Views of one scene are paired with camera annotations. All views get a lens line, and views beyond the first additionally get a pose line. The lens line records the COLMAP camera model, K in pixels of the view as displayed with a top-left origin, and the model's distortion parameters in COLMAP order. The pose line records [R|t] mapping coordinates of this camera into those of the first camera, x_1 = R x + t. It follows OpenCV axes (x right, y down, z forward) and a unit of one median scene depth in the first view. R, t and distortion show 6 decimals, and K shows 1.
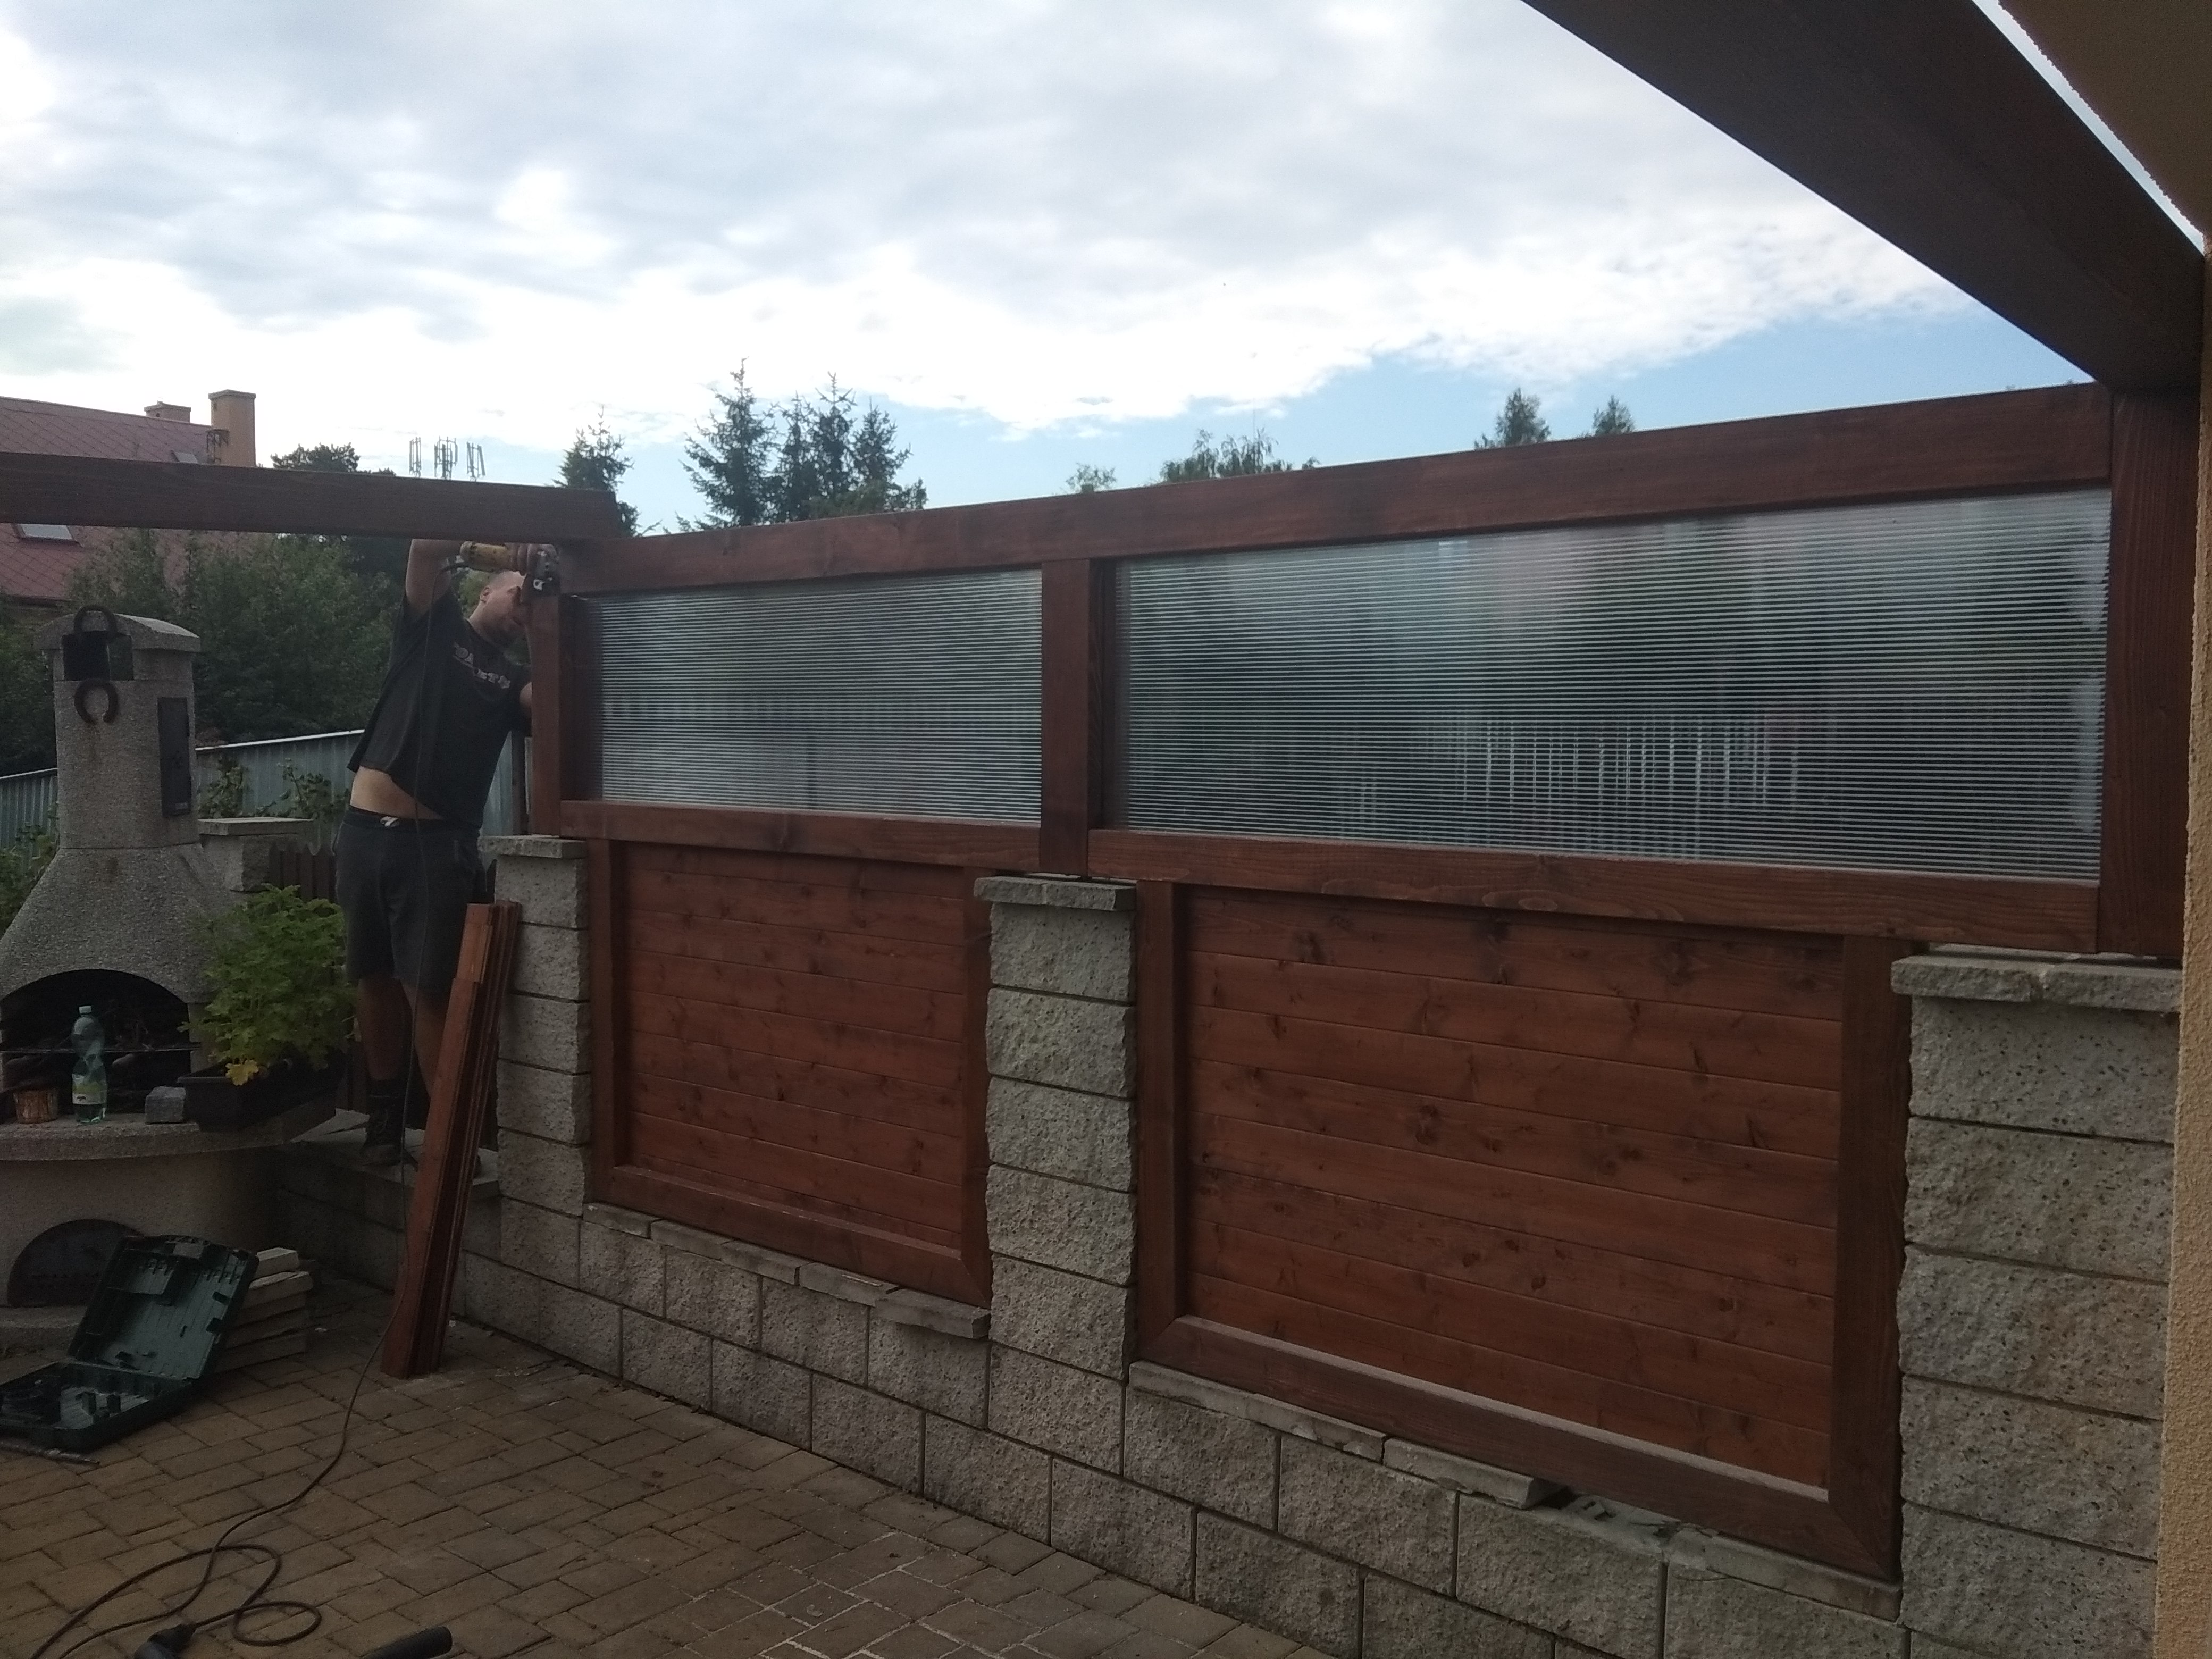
lens RADIAL K [[1820.7, 0, 1104.0], [0, 1820.7, 819.7], [0, 0, 1]] dist [0.057254, -0.093009]
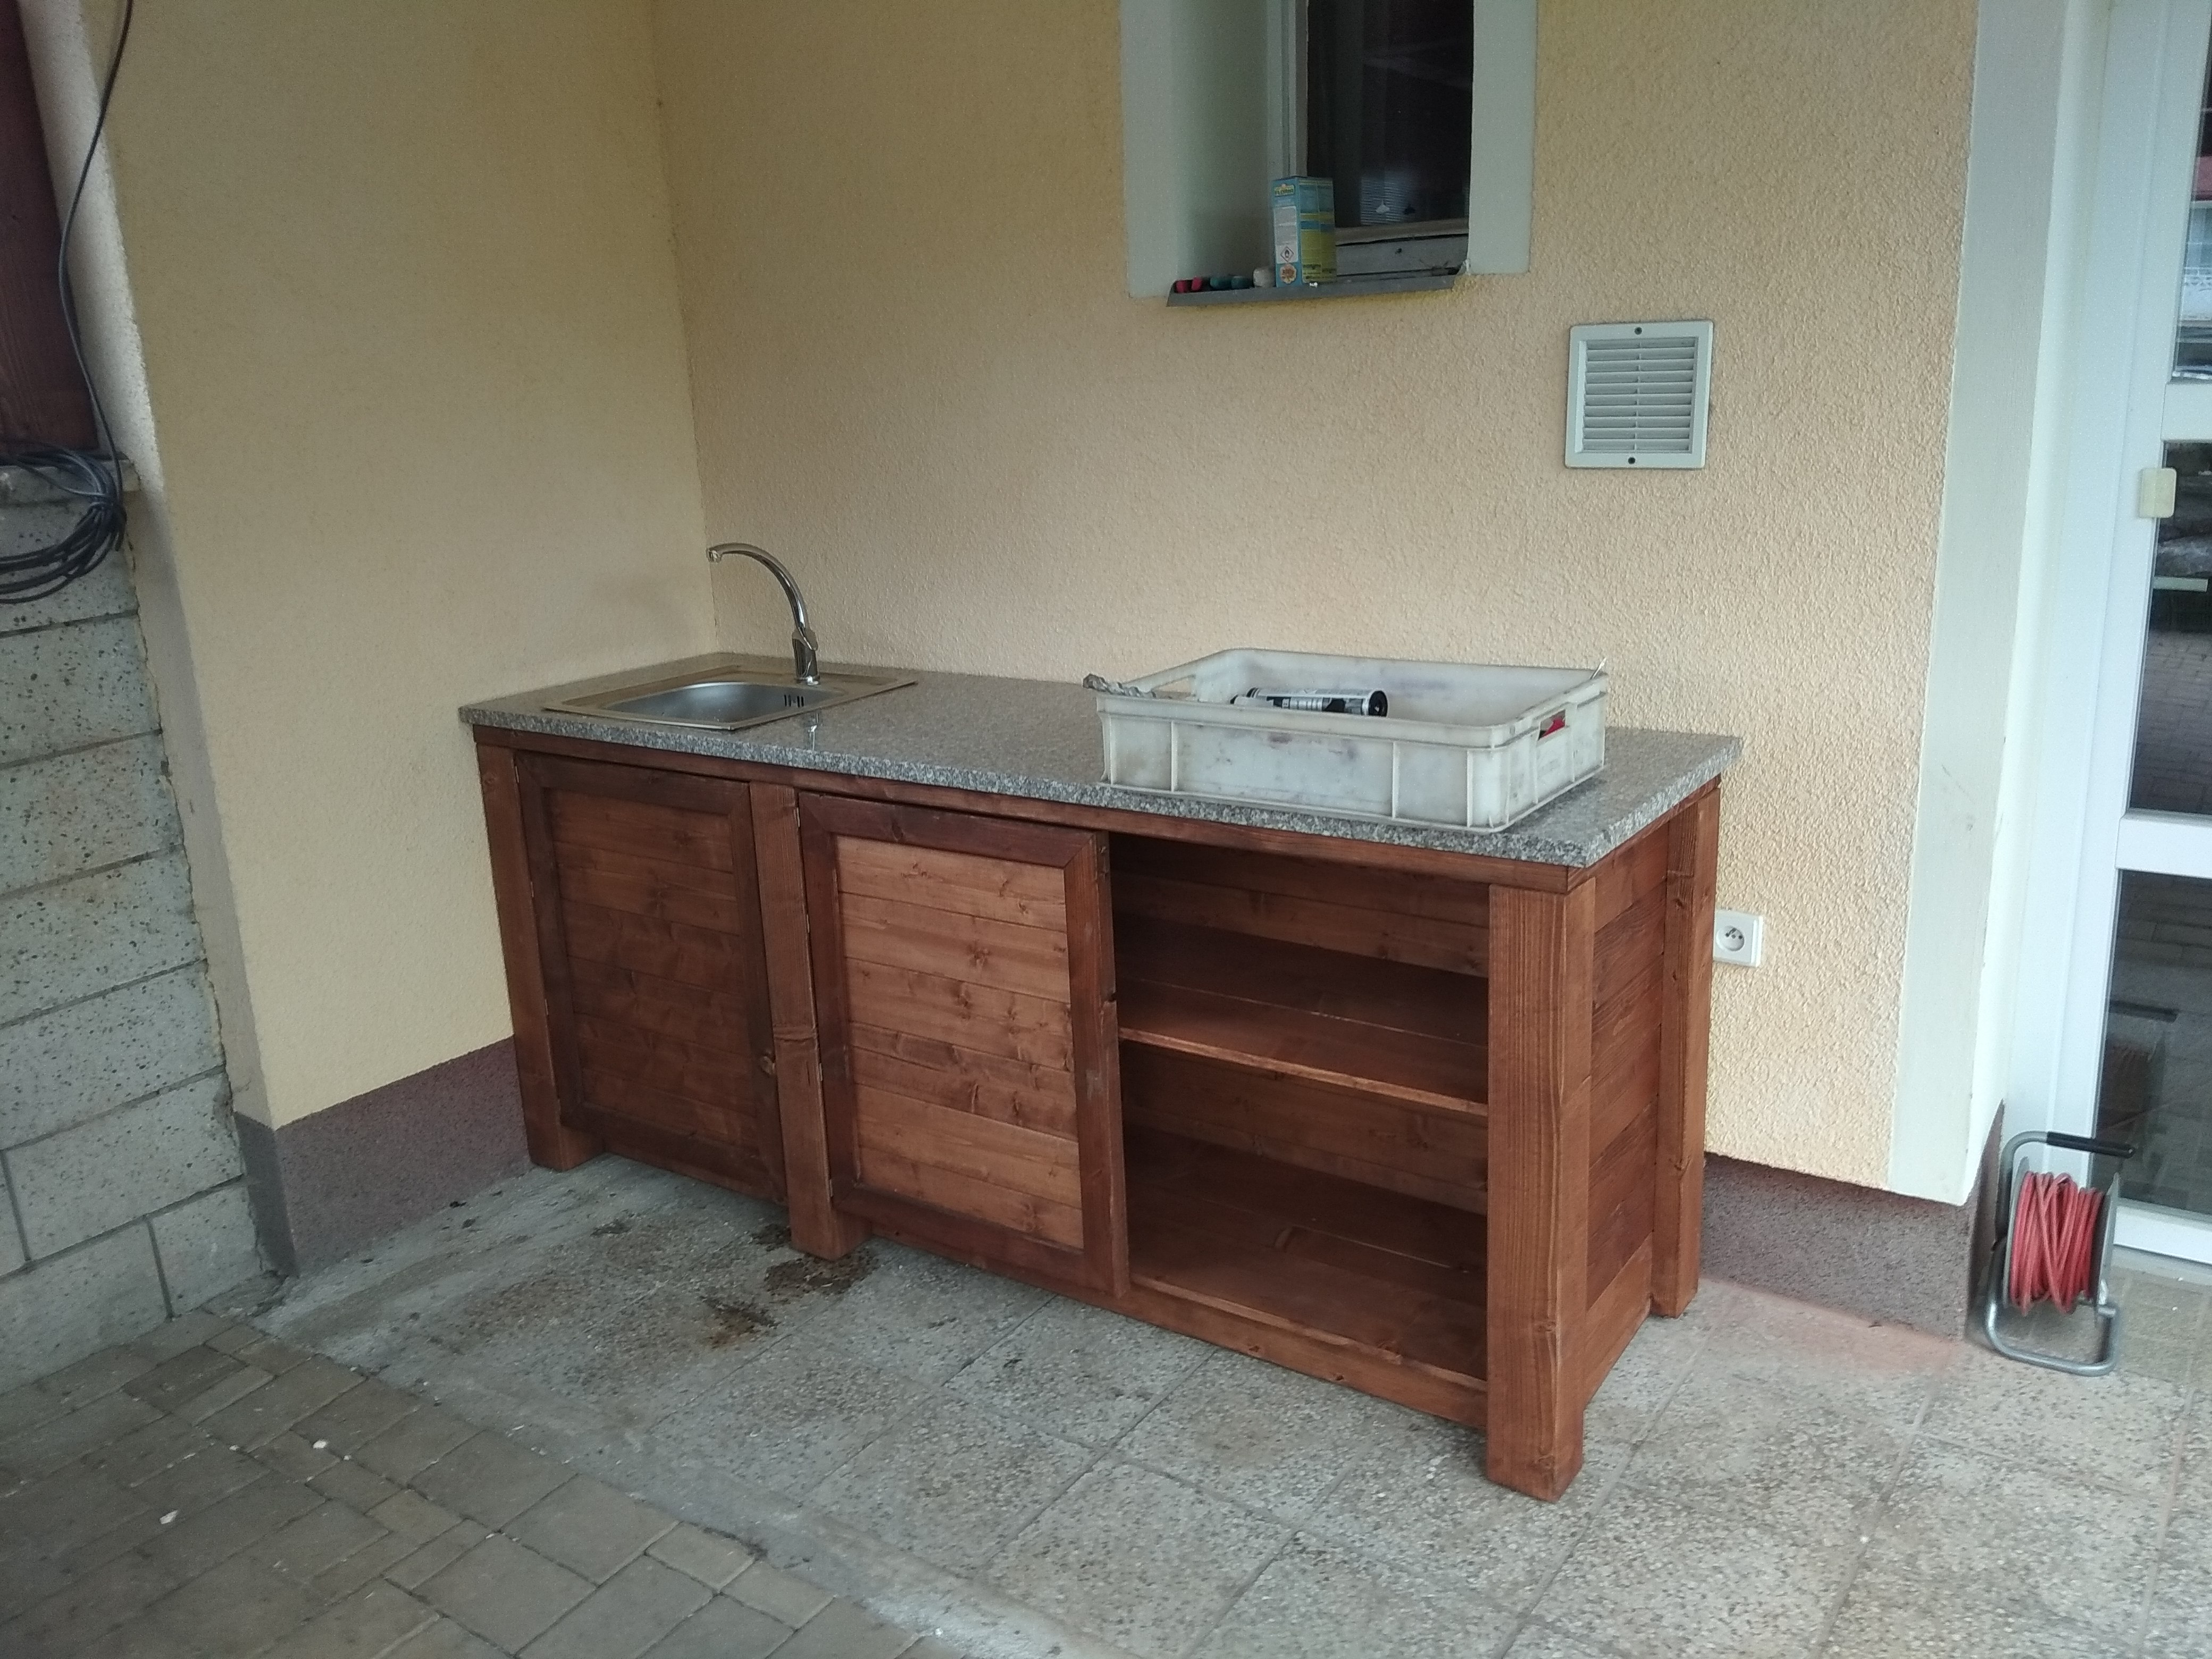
lens RADIAL K [[1788.2, 0, 1106.0], [0, 1788.2, 829.5], [0, 0, 1]] dist [0.081823, -0.134458]
pose [[-0.109919, -0.258811, 0.959654, -0.392098], [0.088632, 0.959105, 0.268815, 0.036568], [-0.989981, 0.114603, -0.082485, 0.320496]]
